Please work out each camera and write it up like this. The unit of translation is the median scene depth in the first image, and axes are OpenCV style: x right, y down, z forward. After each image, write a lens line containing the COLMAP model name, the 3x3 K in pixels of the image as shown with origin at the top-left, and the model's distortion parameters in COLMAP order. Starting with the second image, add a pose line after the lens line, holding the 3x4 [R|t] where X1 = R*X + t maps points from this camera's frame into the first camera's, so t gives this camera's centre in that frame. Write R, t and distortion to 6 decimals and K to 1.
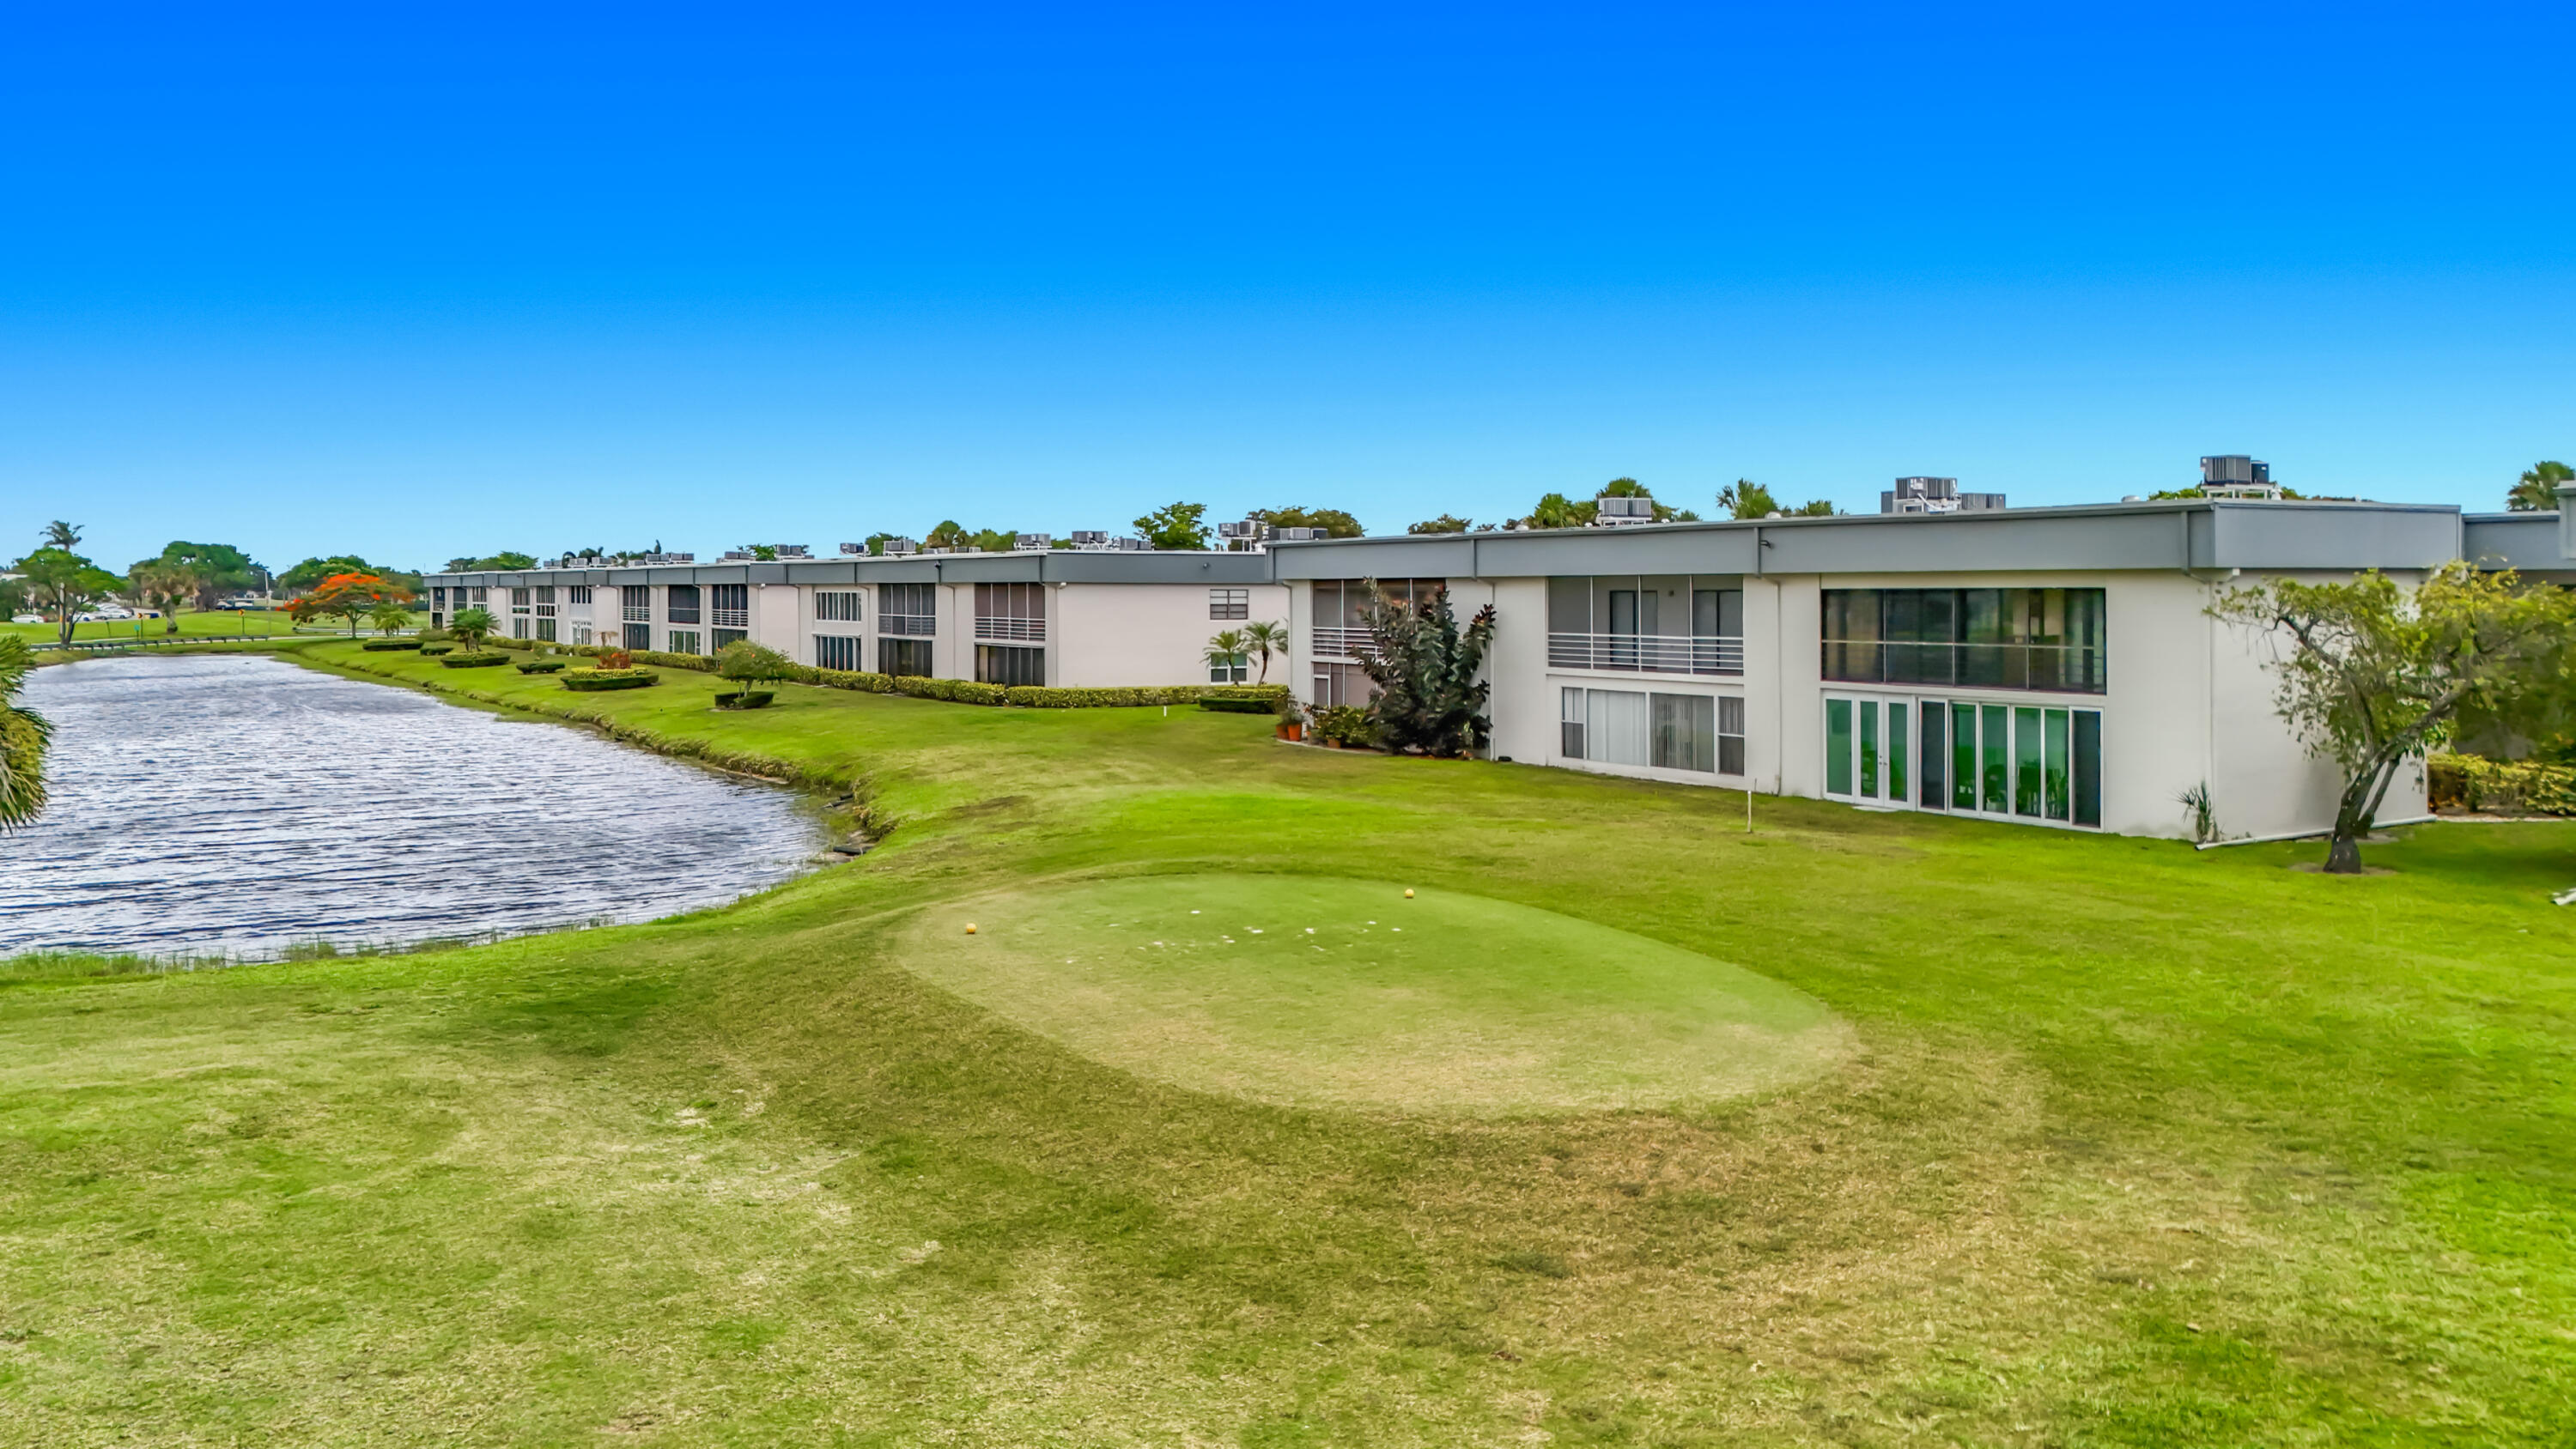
lens RADIAL K [[1912.6, 0, 1288.0], [0, 1912.6, 724.5], [0, 0, 1]] dist [0.063781, -0.065839]
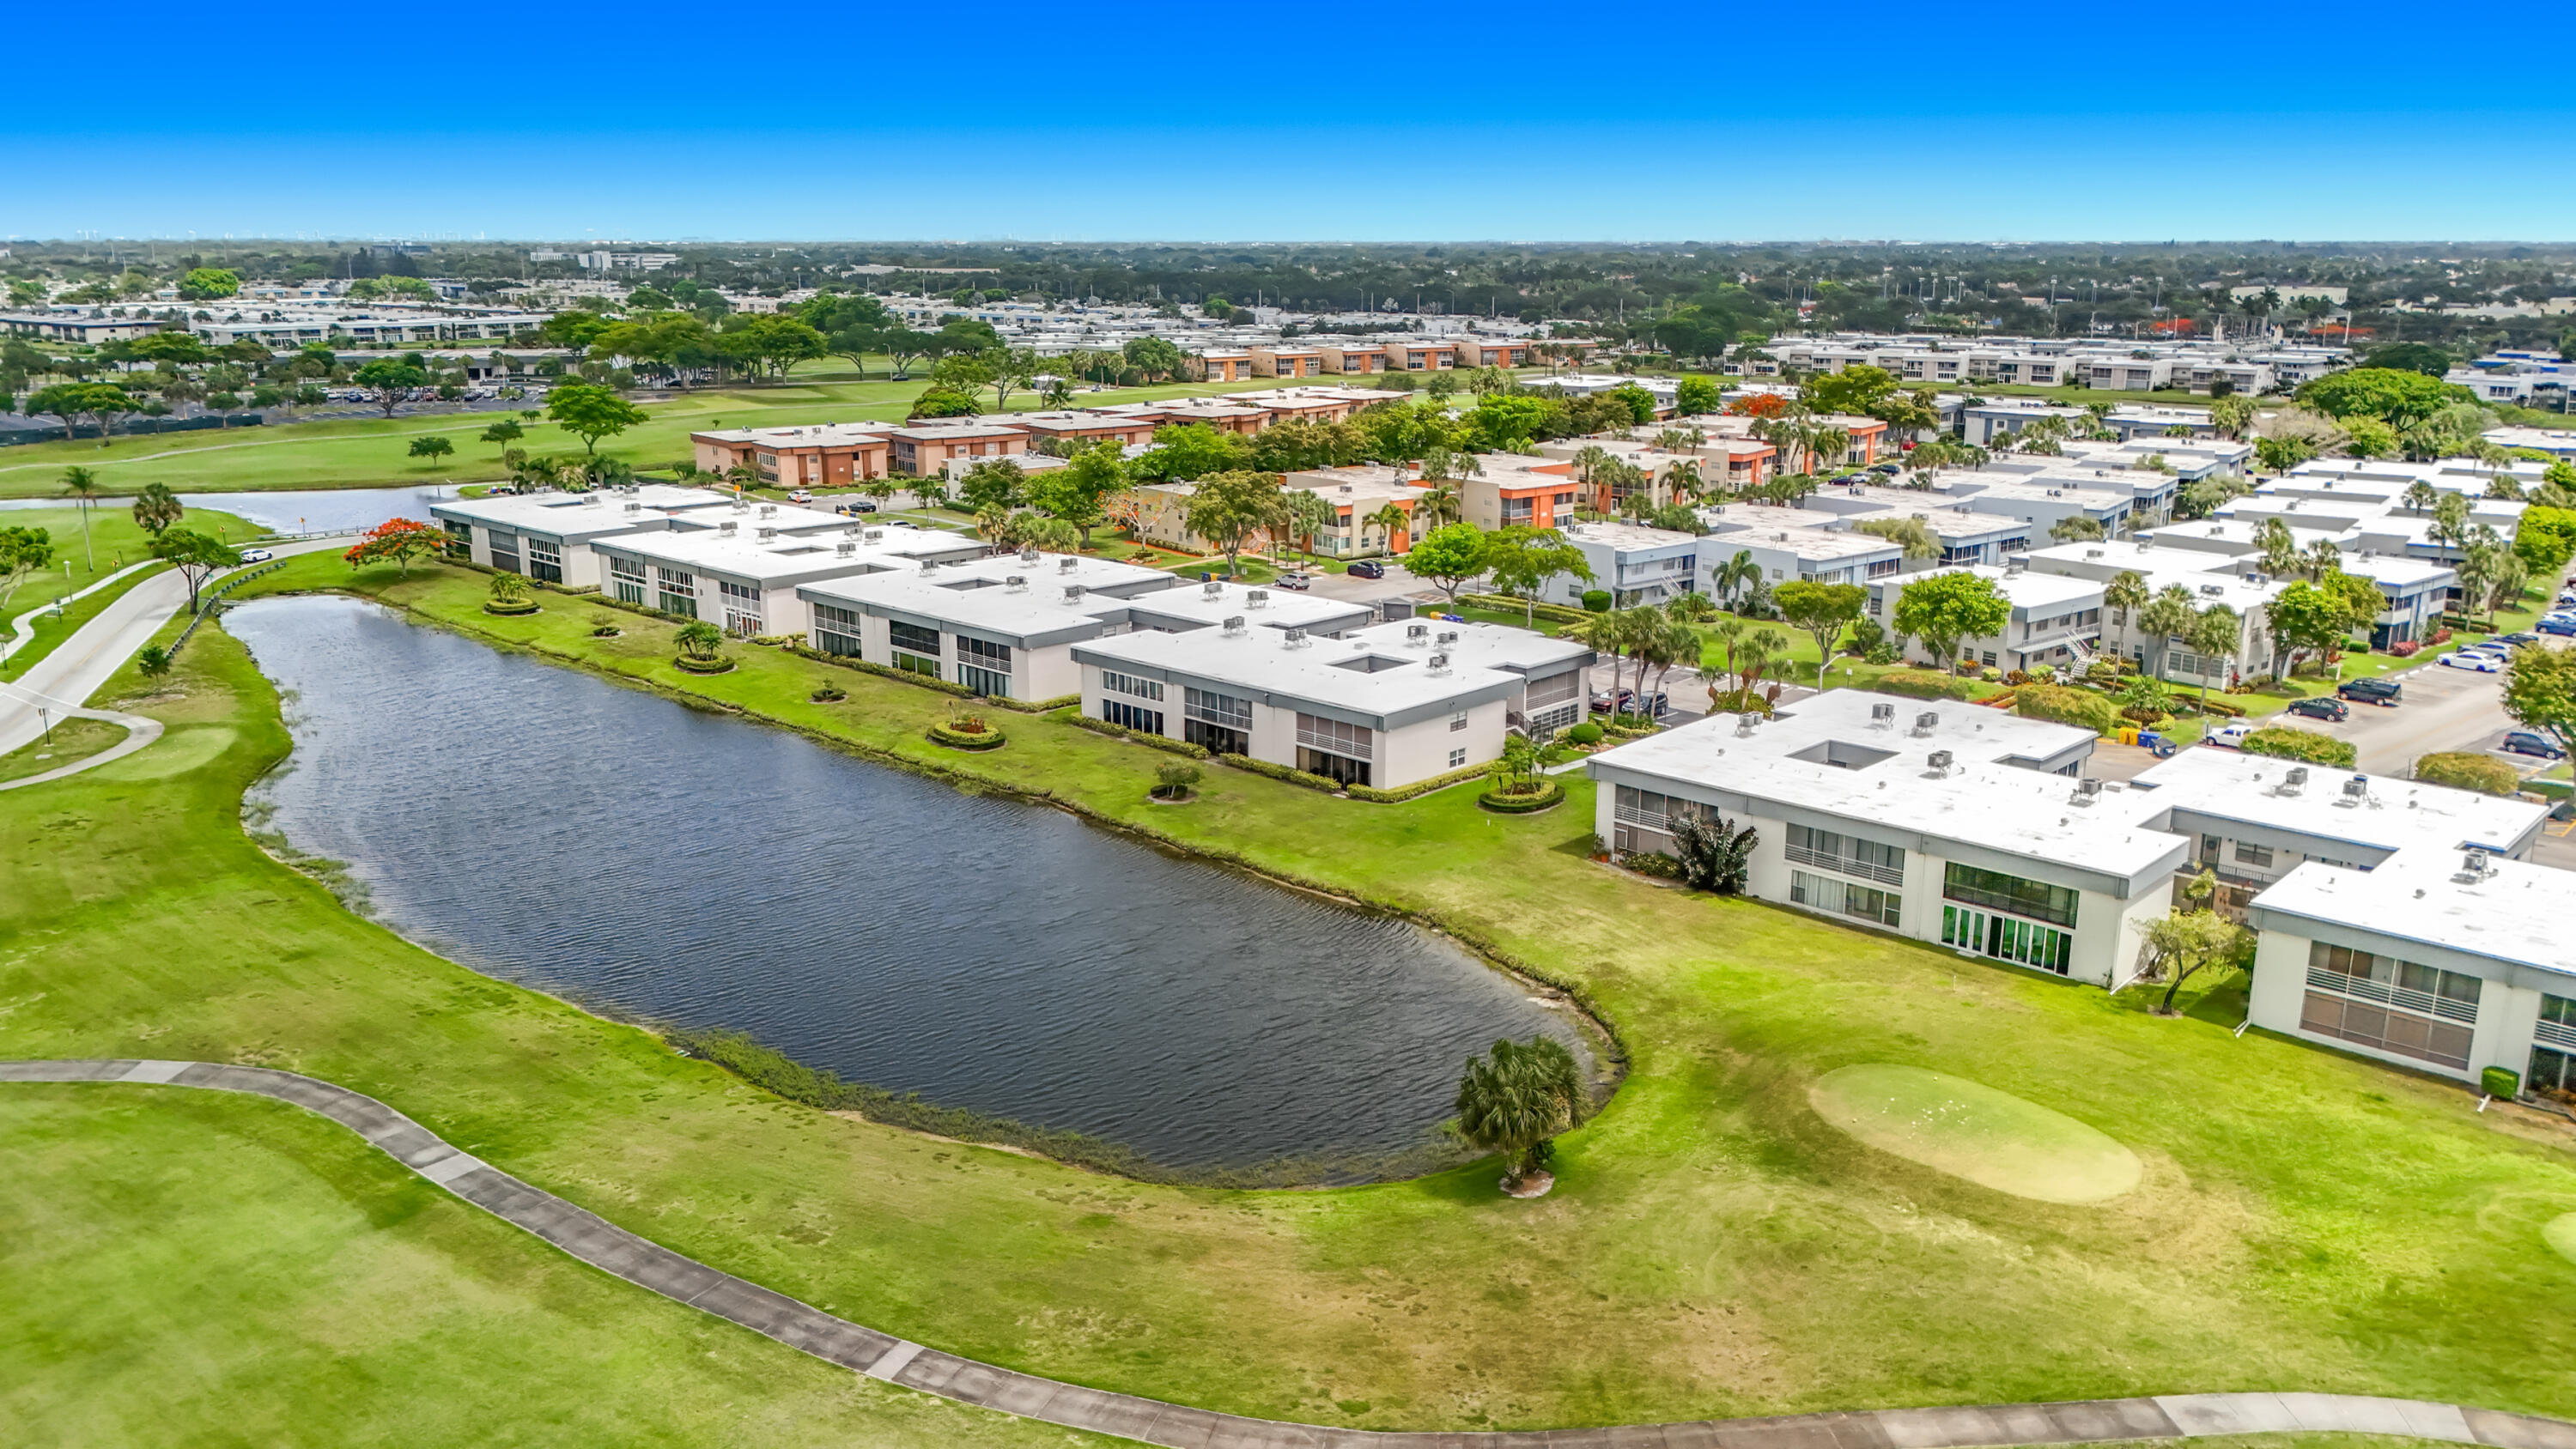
lens RADIAL K [[1912.6, 0, 1288.0], [0, 1912.6, 724.5], [0, 0, 1]] dist [0.063781, -0.065839]
pose [[0.965218, -0.061126, 0.254202, -1.050102], [0.012377, 0.981878, 0.189109, -0.662195], [-0.261154, -0.179385, 0.948483, -0.976932]]
